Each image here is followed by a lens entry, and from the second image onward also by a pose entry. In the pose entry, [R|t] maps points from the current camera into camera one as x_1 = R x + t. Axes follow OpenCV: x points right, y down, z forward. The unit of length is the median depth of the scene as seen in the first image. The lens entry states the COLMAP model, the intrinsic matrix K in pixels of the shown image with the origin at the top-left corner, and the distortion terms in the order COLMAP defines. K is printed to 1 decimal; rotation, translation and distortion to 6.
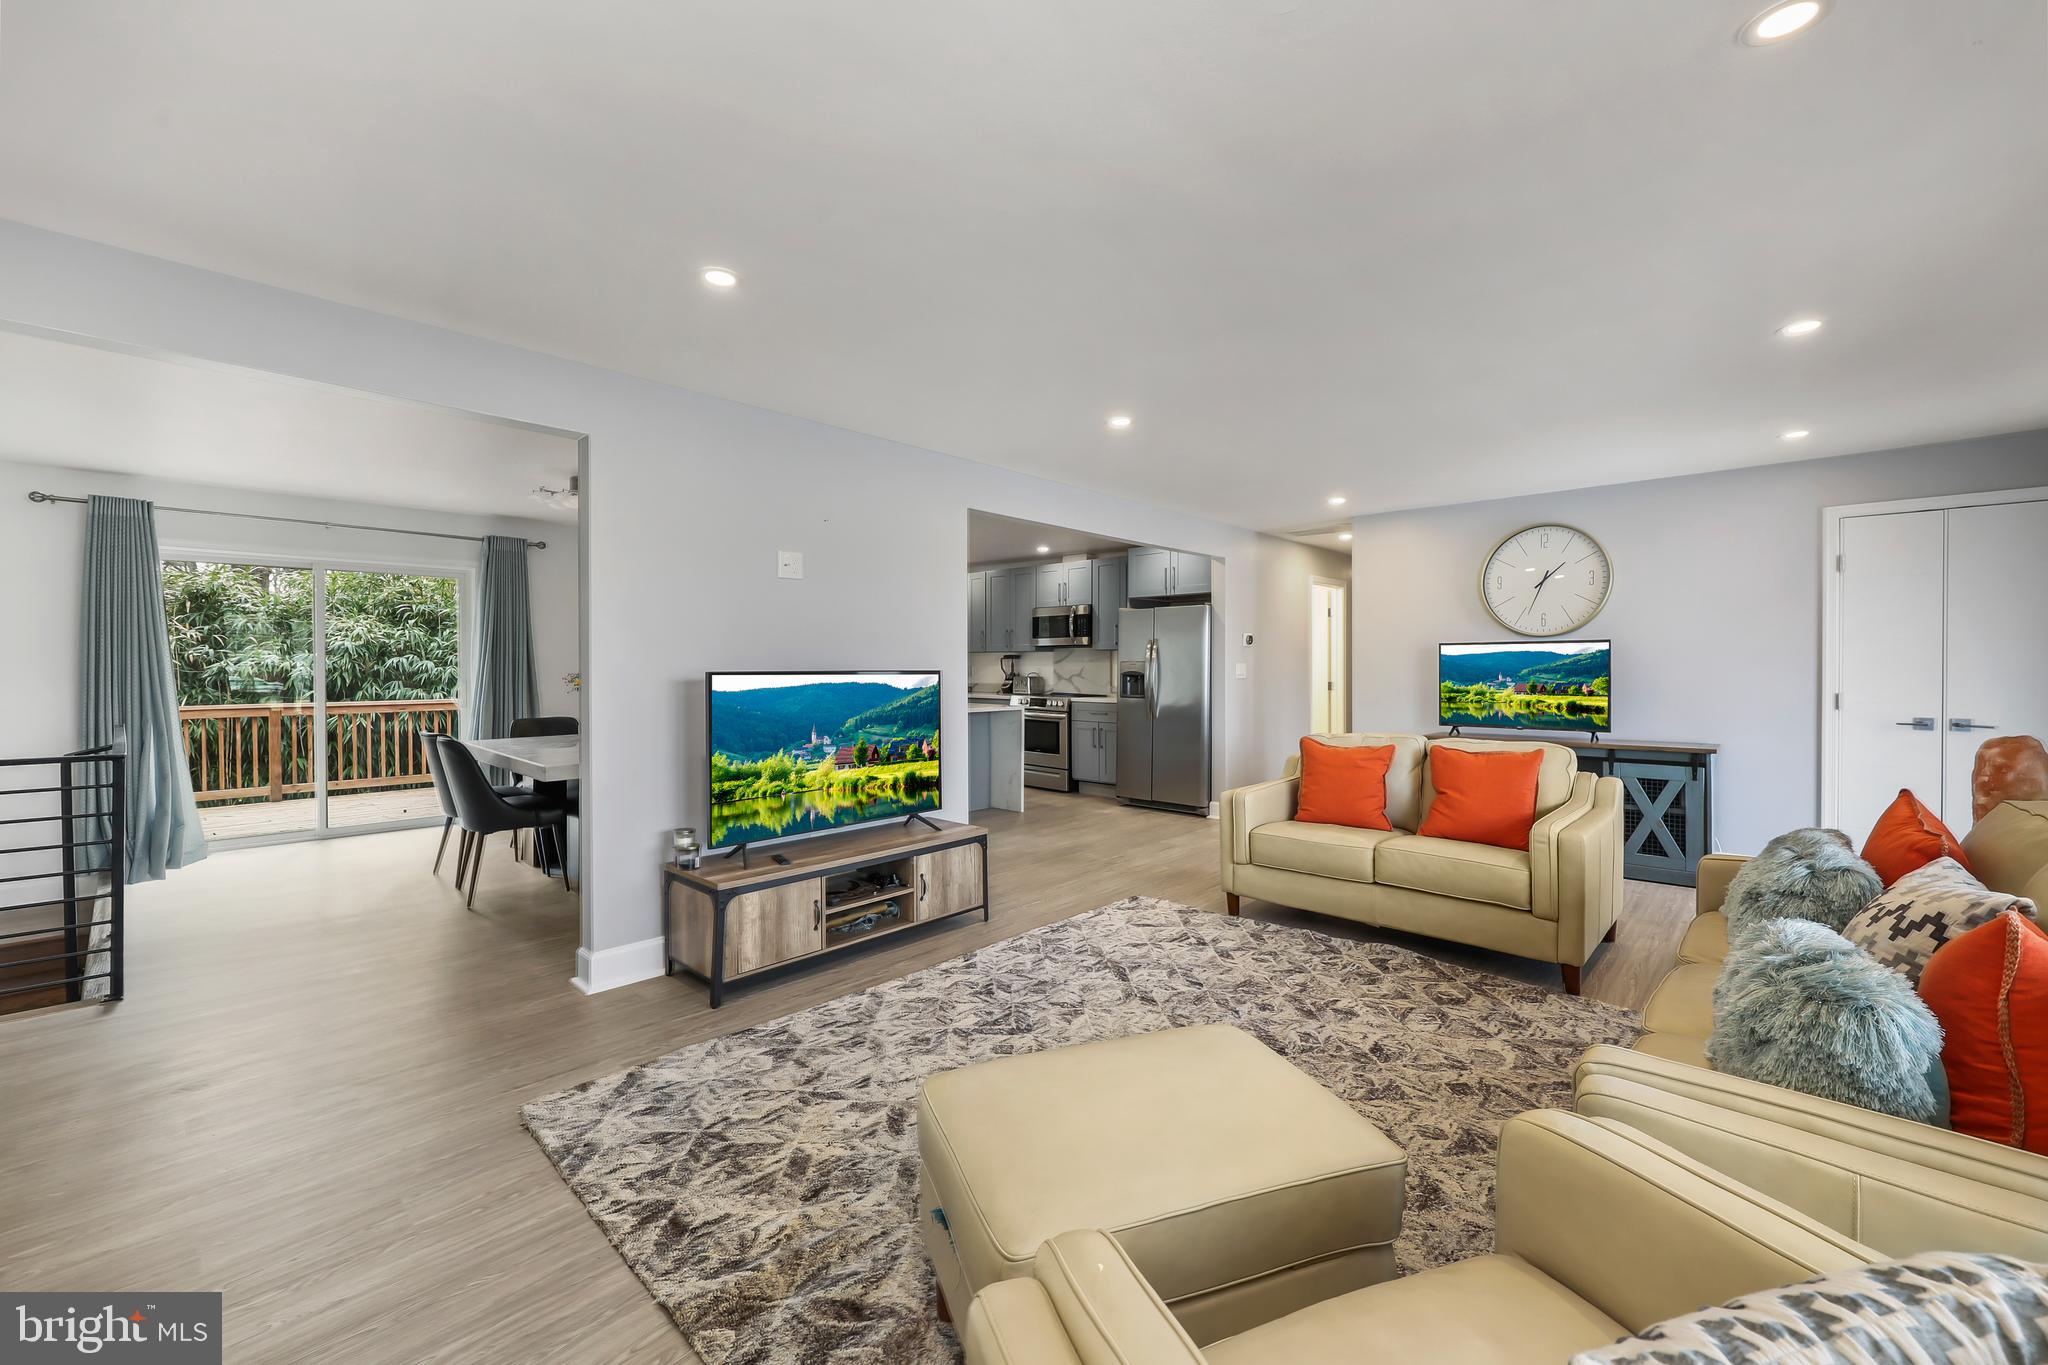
lens RADIAL K [[828.5, 0, 1029.2], [0, 828.5, 687.2], [0, 0, 1]] dist [-0.001667, -0.000134]
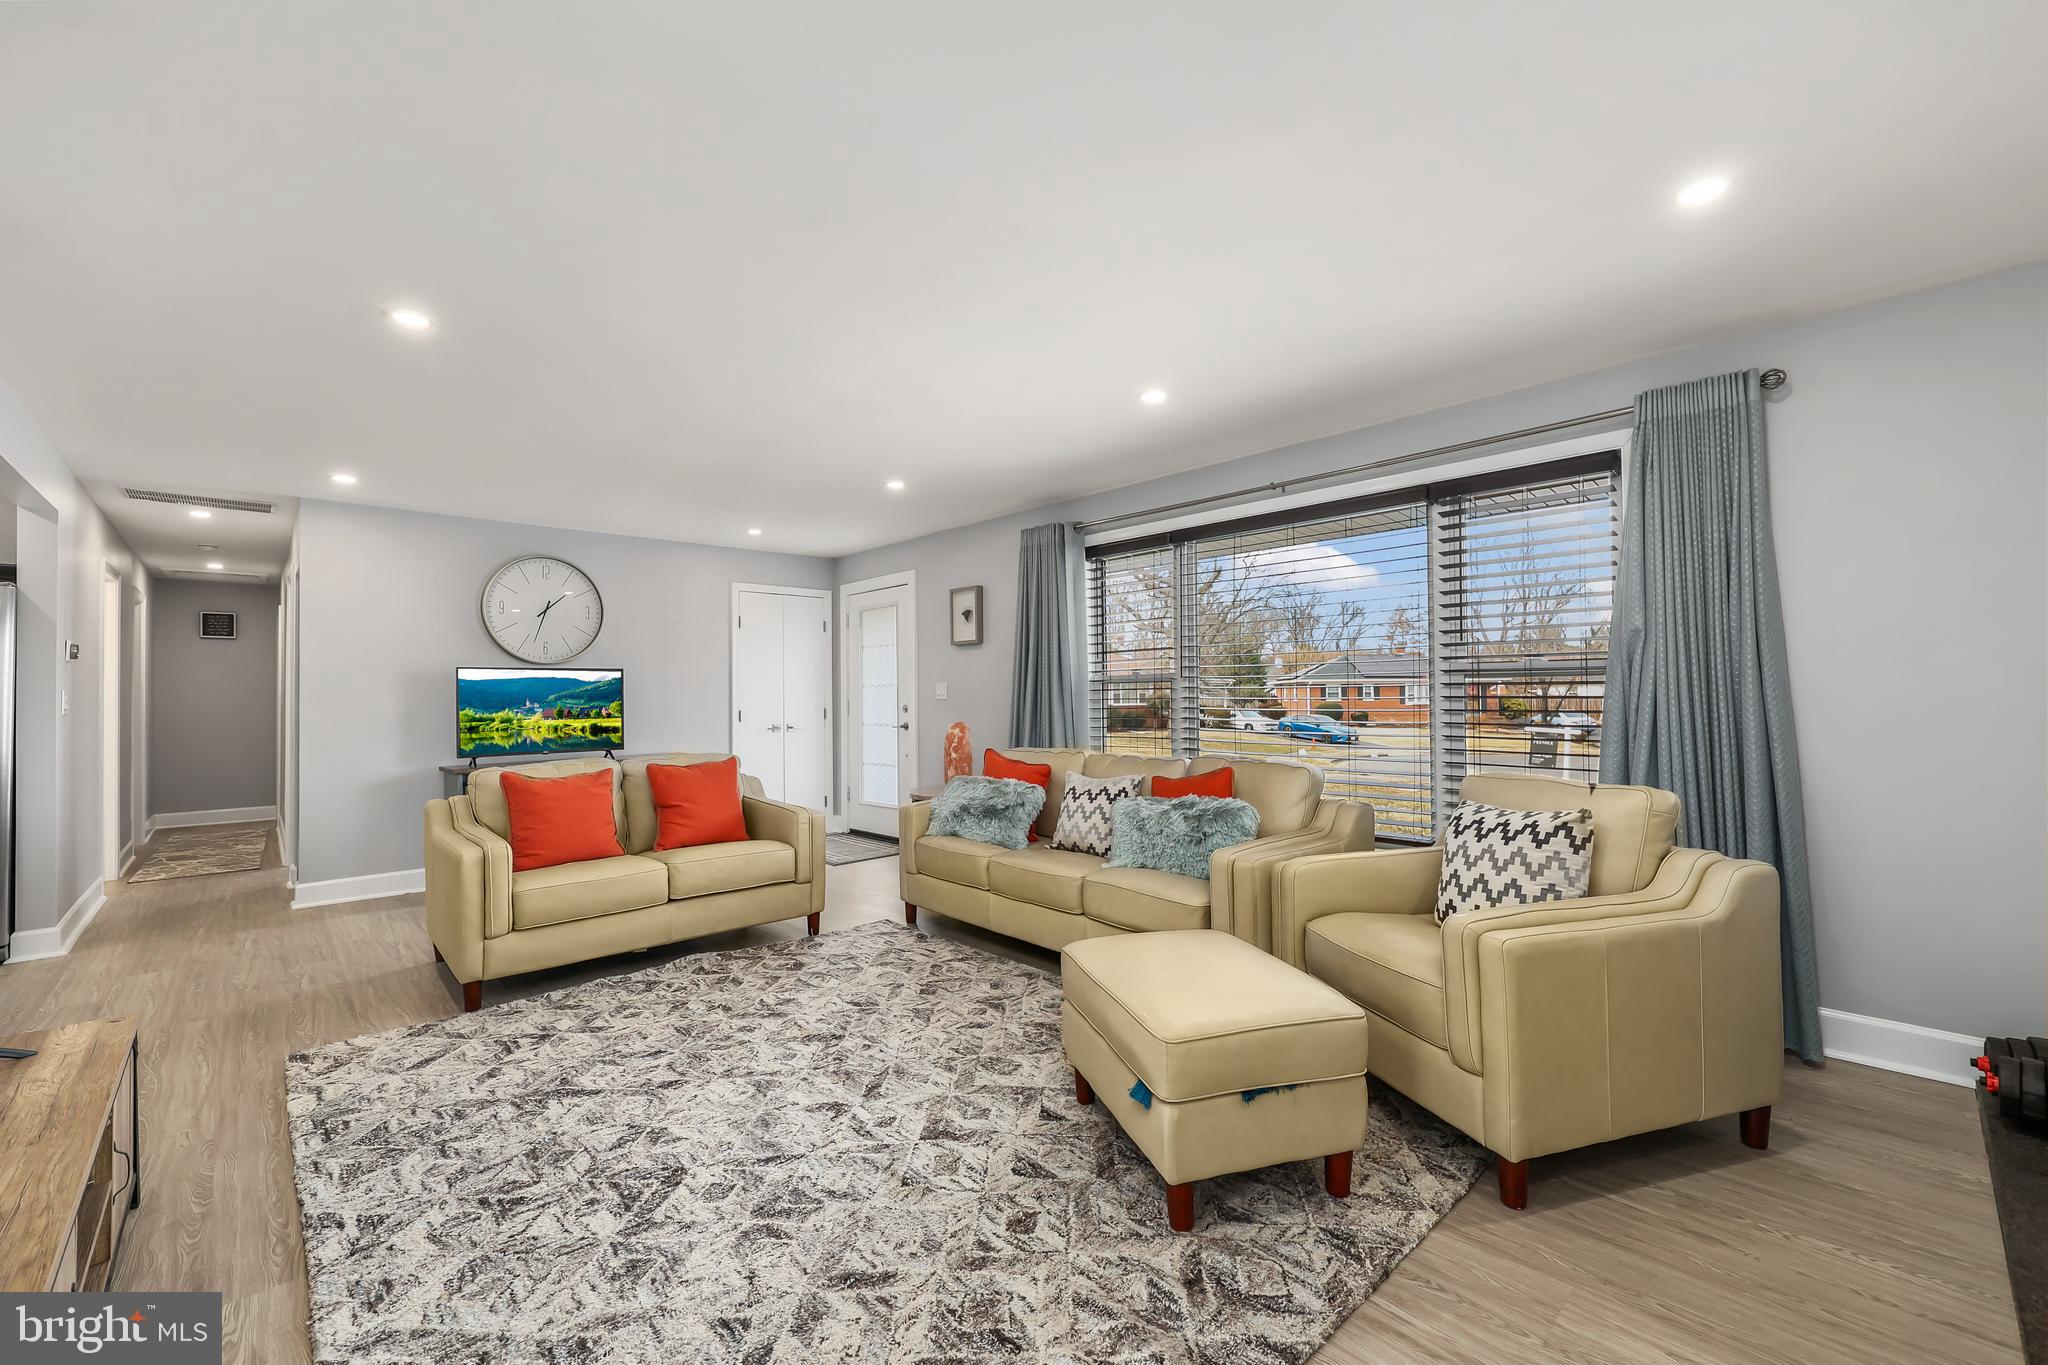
lens RADIAL K [[826.5, 0, 1031.0], [0, 826.5, 692.1], [0, 0, 1]] dist [-0.005524, -0.000178]
pose [[0.063378, 0.005347, 0.997975, -0.532789], [0.038208, 0.999240, -0.007780, 0.007423], [-0.997258, 0.038624, 0.063125, 0.470982]]
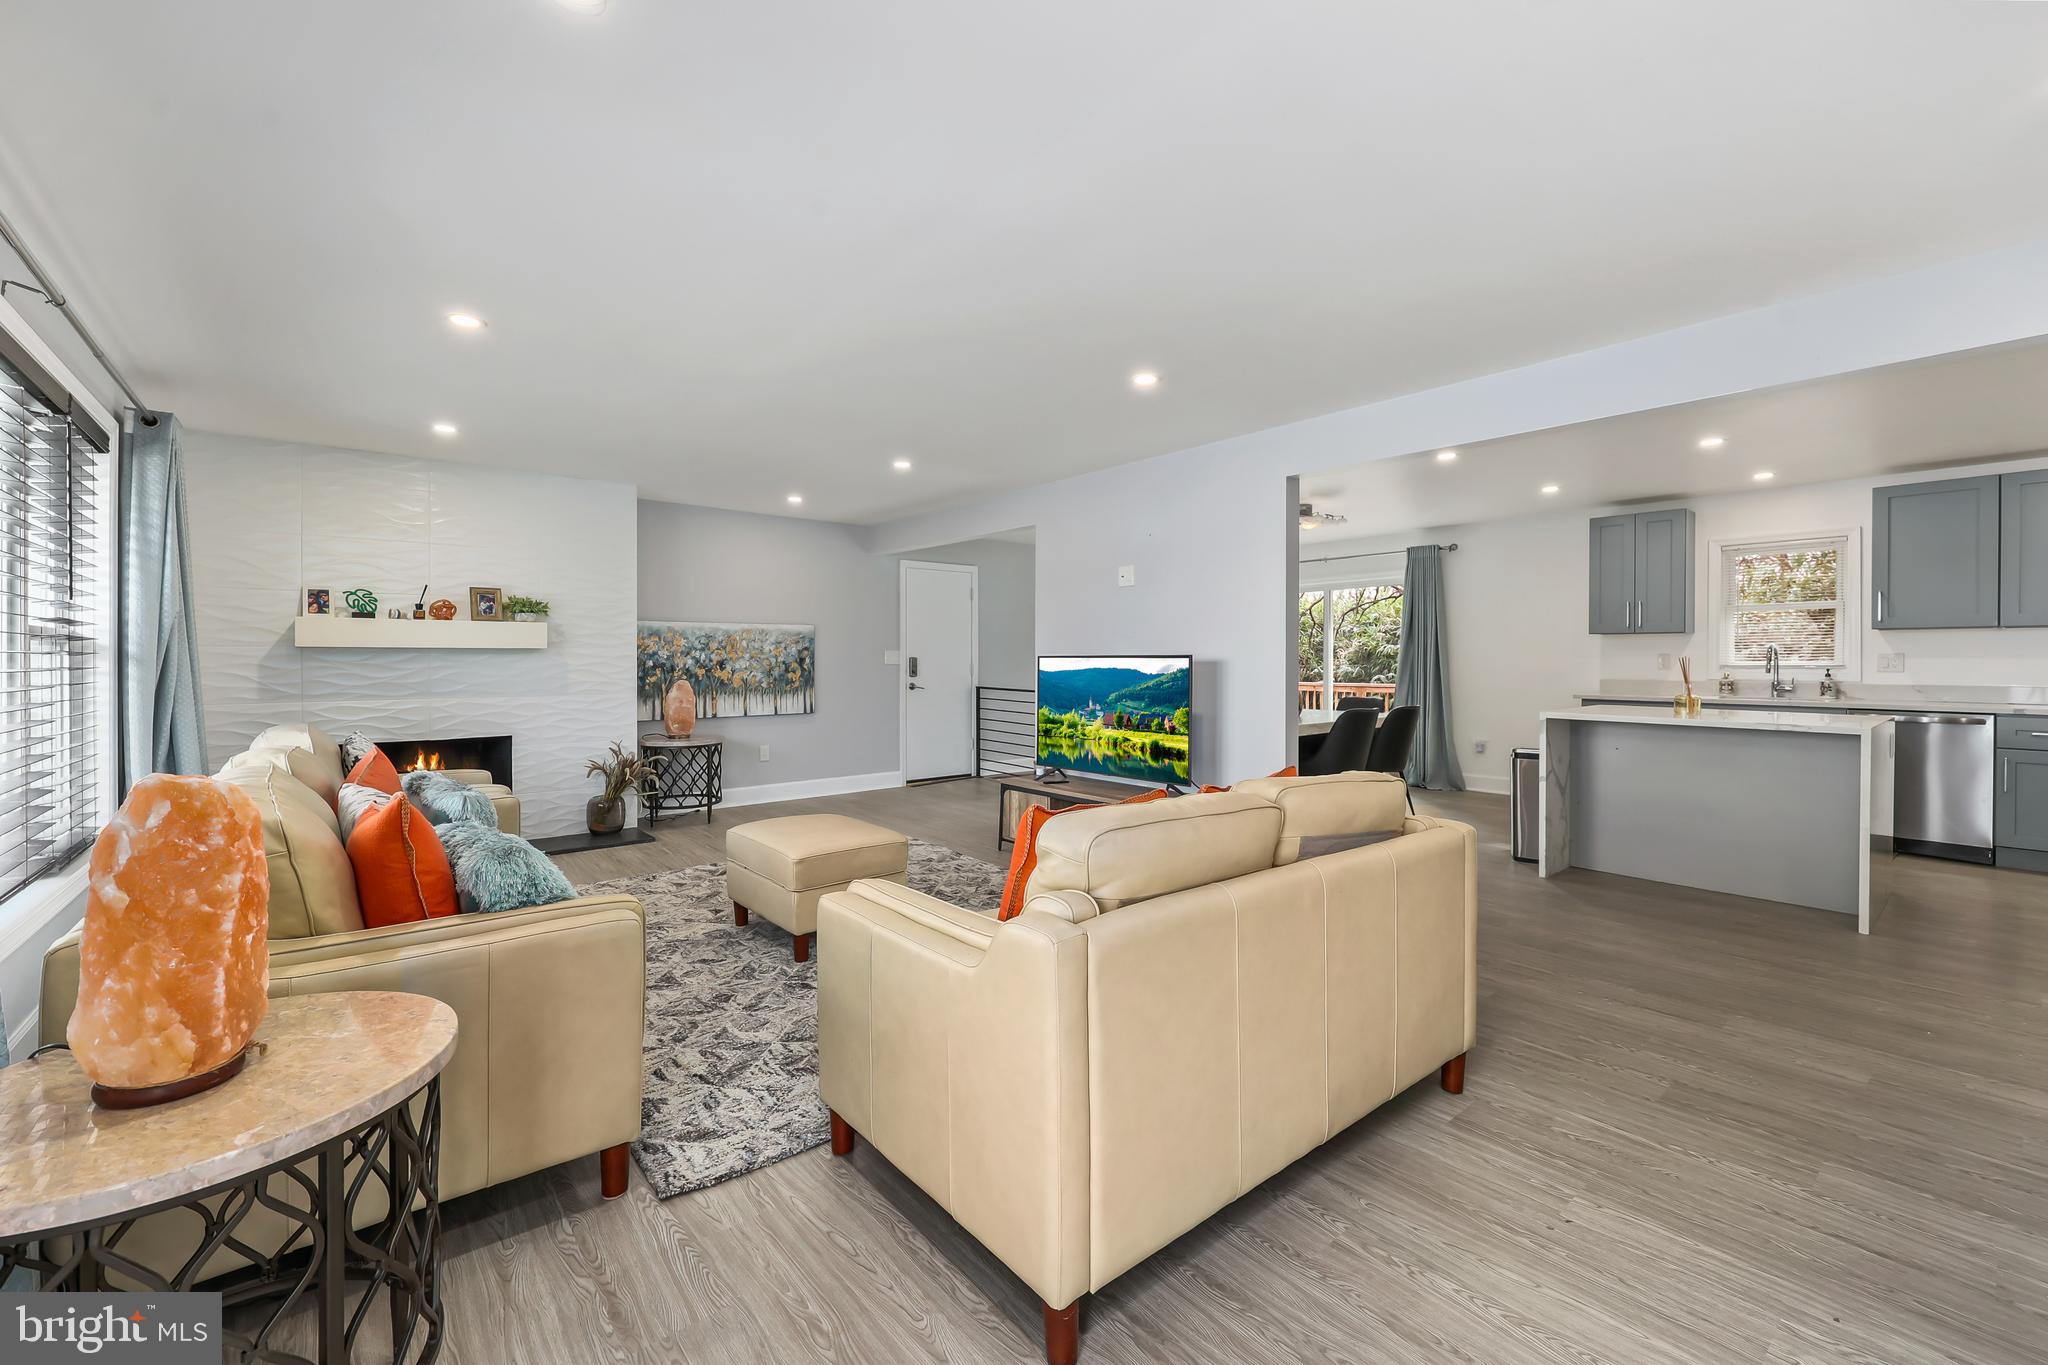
lens RADIAL K [[836.6, 0, 1023.7], [0, 836.6, 660.6], [0, 0, 1]] dist [-0.000994, -0.000610]
pose [[-0.136338, -0.001122, -0.990662, 1.070570], [-0.029068, 0.999573, 0.002868, -0.009095], [0.990236, 0.029187, -0.136313, 1.022633]]
